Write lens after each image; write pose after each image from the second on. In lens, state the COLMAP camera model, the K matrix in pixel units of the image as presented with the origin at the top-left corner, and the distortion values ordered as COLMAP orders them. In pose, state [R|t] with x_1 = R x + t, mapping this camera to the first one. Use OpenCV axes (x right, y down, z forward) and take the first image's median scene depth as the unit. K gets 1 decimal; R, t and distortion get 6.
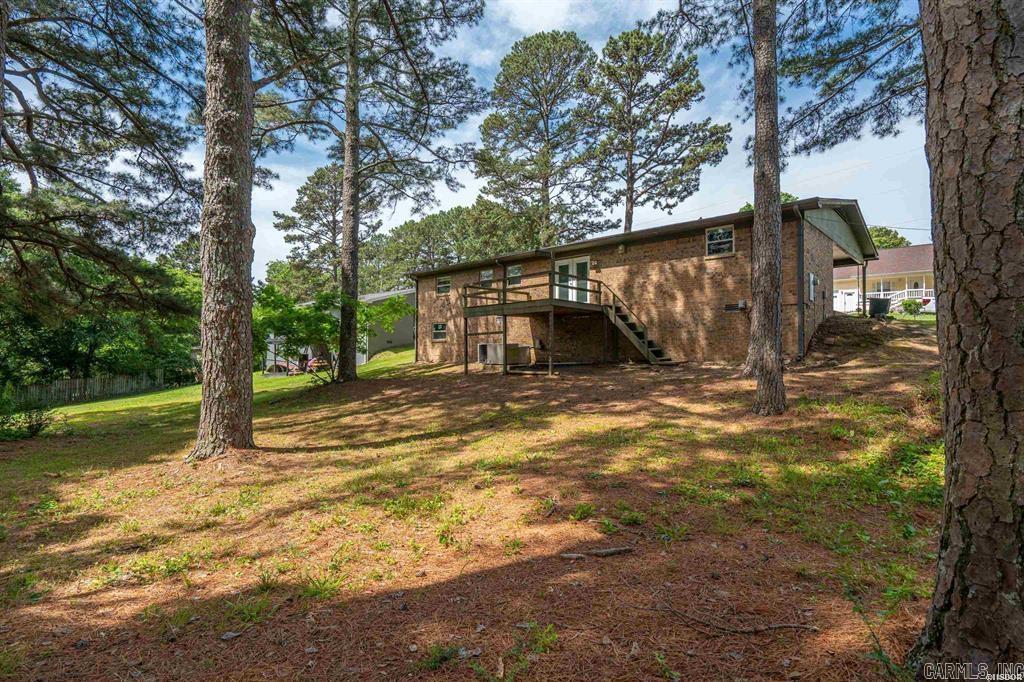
lens RADIAL K [[491.3, 0, 500.8], [0, 491.3, 321.5], [0, 0, 1]] dist [-0.009690, 0.003598]
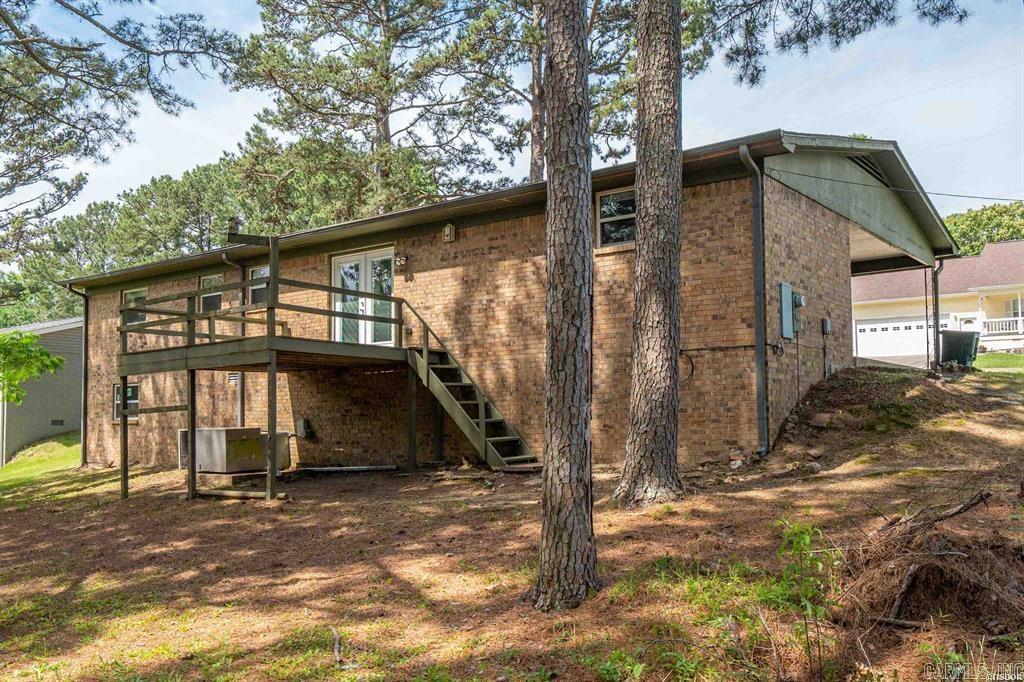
lens RADIAL K [[918.6, 0, 512.3], [0, 918.6, 341.3], [0, 0, 1]] dist [0.005360, -0.024147]
pose [[0.993004, -0.004042, 0.118011, 0.193419], [0.007915, 0.999445, -0.032372, -0.009463], [-0.117814, 0.033080, 0.992485, 0.086247]]
